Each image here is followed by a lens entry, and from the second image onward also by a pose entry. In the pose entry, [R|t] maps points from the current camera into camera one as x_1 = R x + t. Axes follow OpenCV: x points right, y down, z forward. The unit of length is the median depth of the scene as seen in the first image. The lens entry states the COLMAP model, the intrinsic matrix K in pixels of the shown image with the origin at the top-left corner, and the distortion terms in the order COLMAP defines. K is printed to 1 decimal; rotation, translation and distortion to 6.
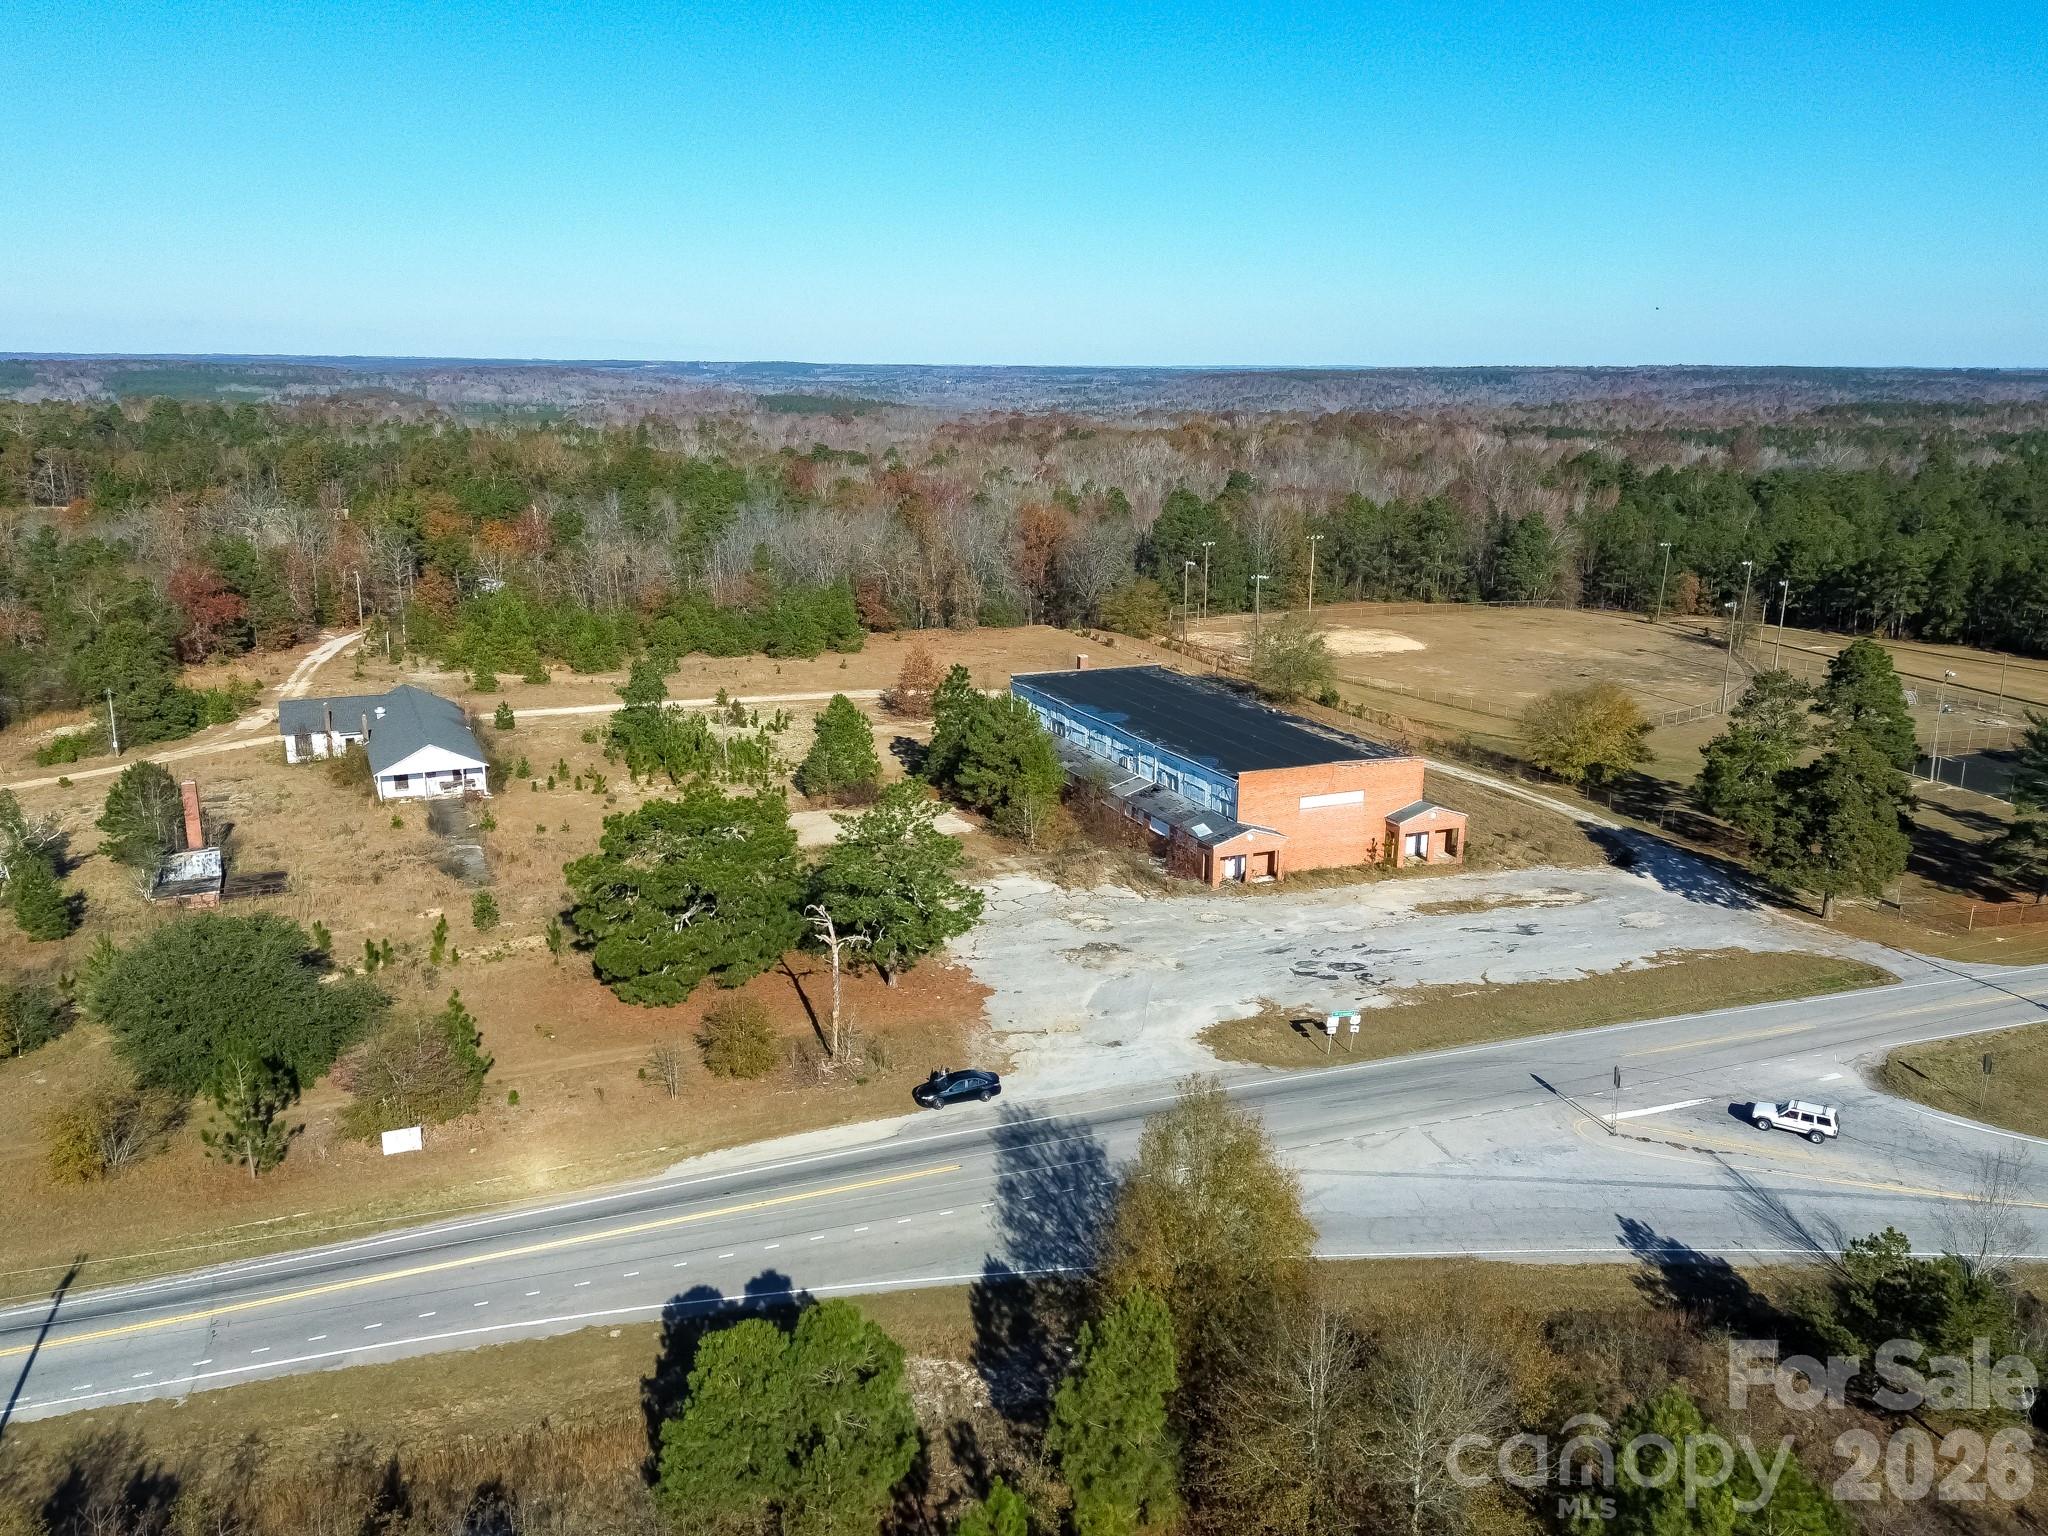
lens RADIAL K [[1595.3, 0, 1024.0], [0, 1595.3, 768.0], [0, 0, 1]] dist [0.085053, -0.084381]
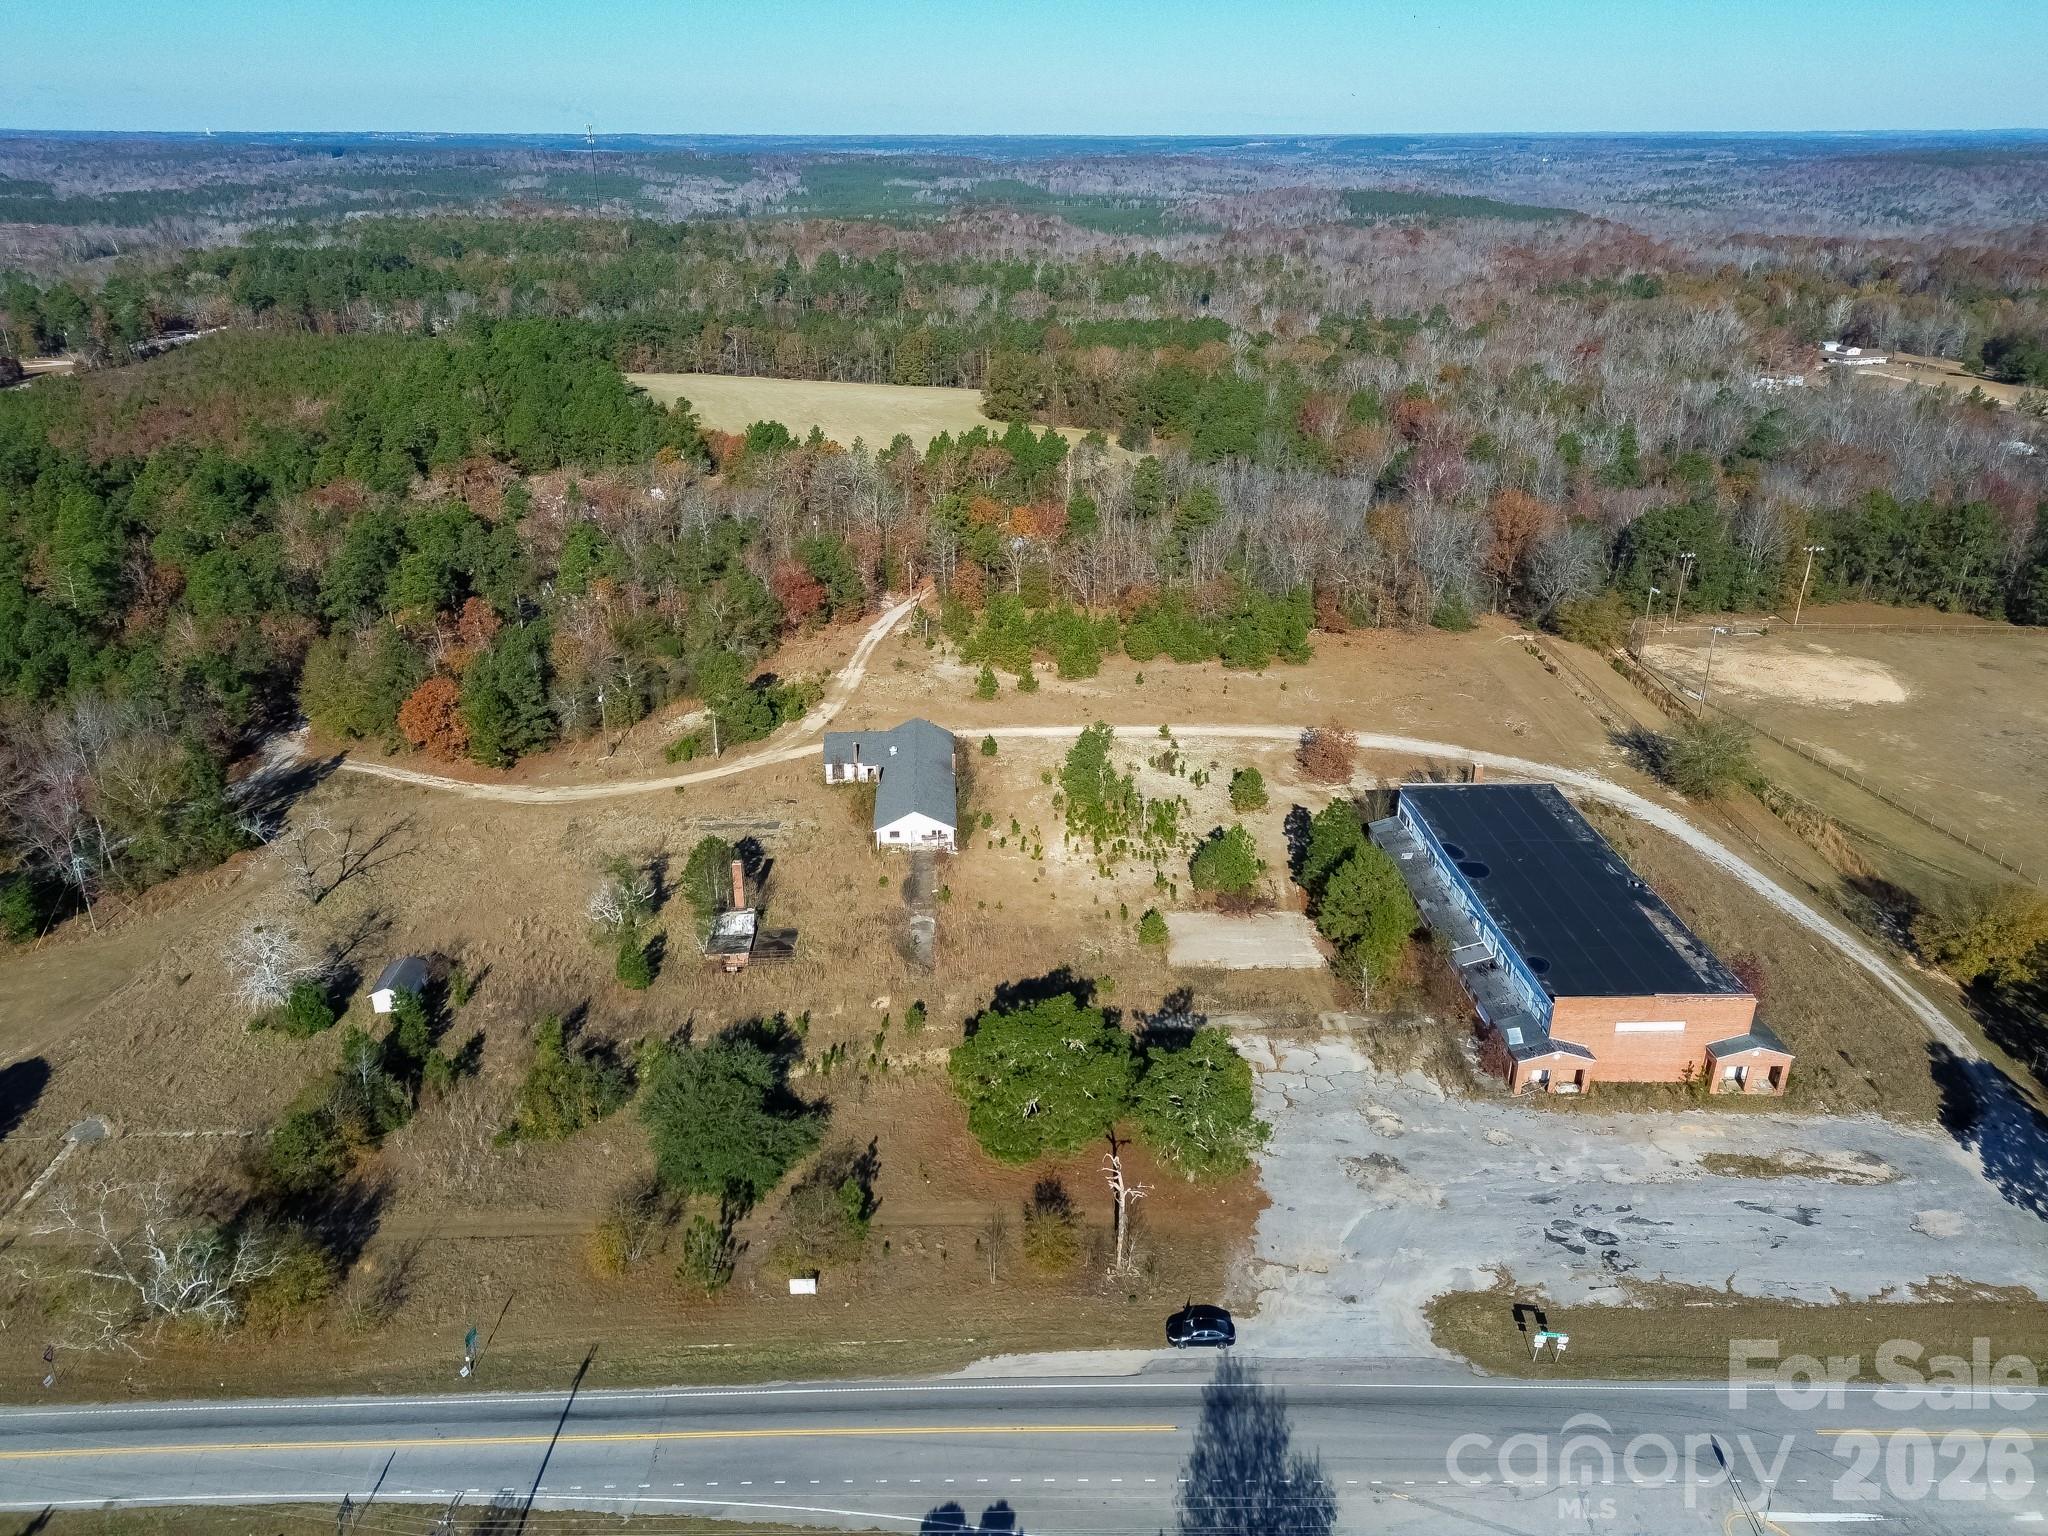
lens RADIAL K [[1438.2, 0, 1025.7], [0, 1438.2, 767.2], [0, 0, 1]] dist [0.077152, -0.071899]
pose [[0.934115, 0.138690, -0.328930, 0.091225], [-0.083073, 0.980600, 0.177543, -0.270516], [0.347173, -0.138521, 0.927514, -0.031875]]
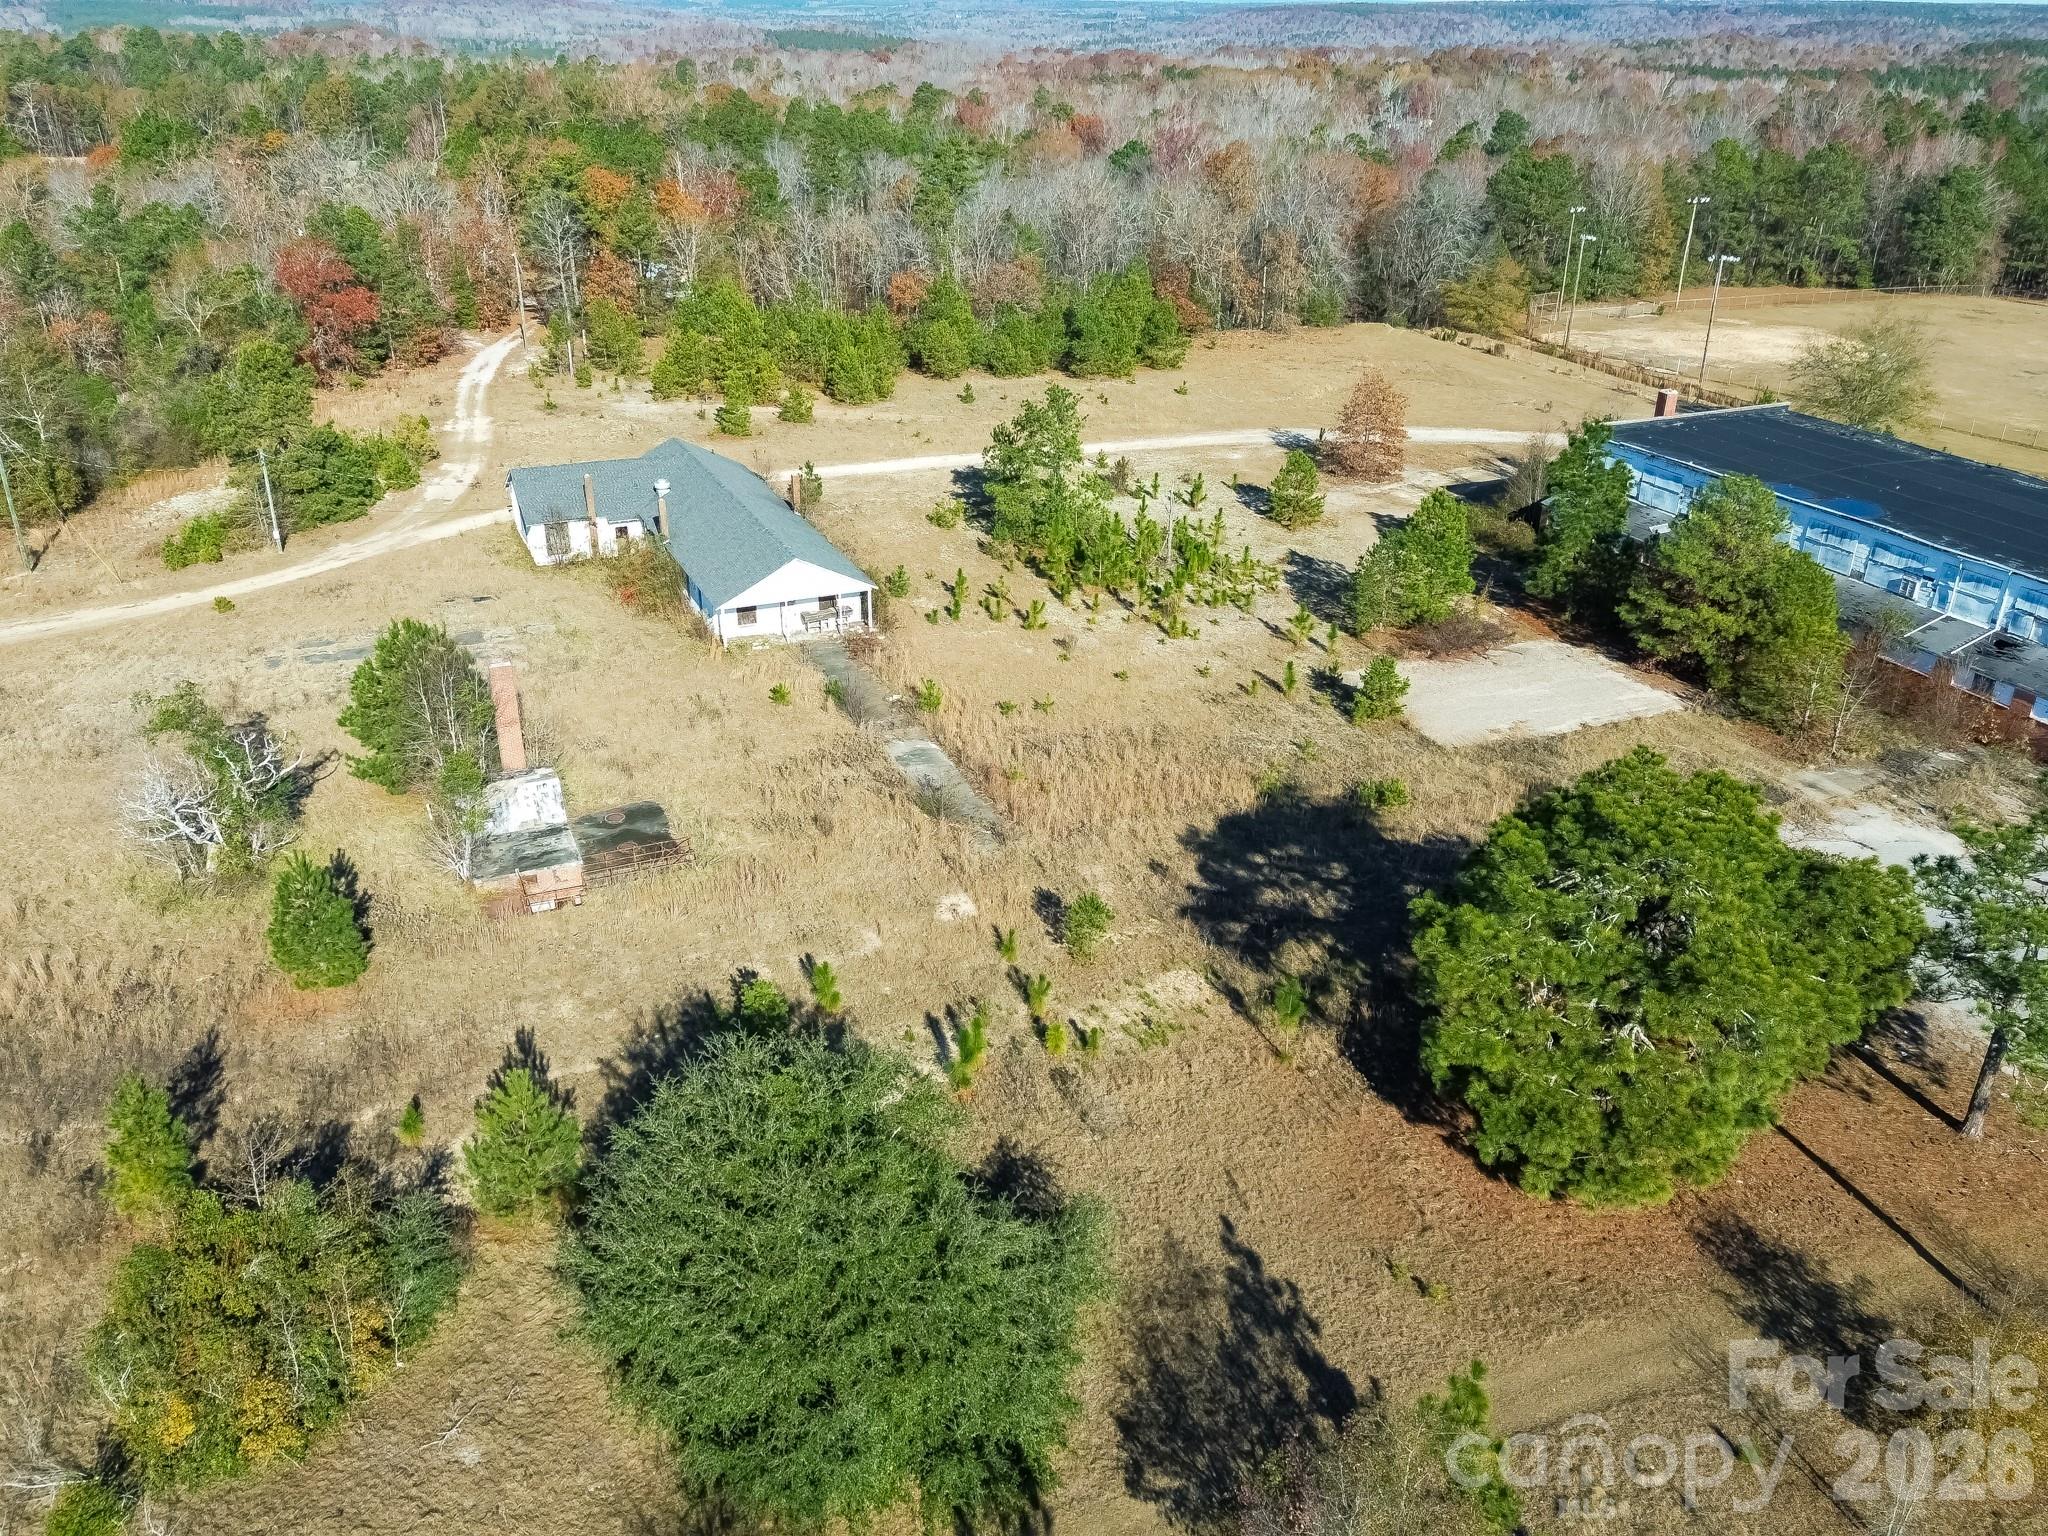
lens RADIAL K [[1595.3, 0, 1024.0], [0, 1595.3, 768.0], [0, 0, 1]] dist [0.085053, -0.084381]
pose [[0.999994, 0.003401, -0.000845, -0.287218], [-0.003169, 0.980489, 0.196547, -0.060017], [0.001497, -0.196543, 0.980494, 0.375804]]
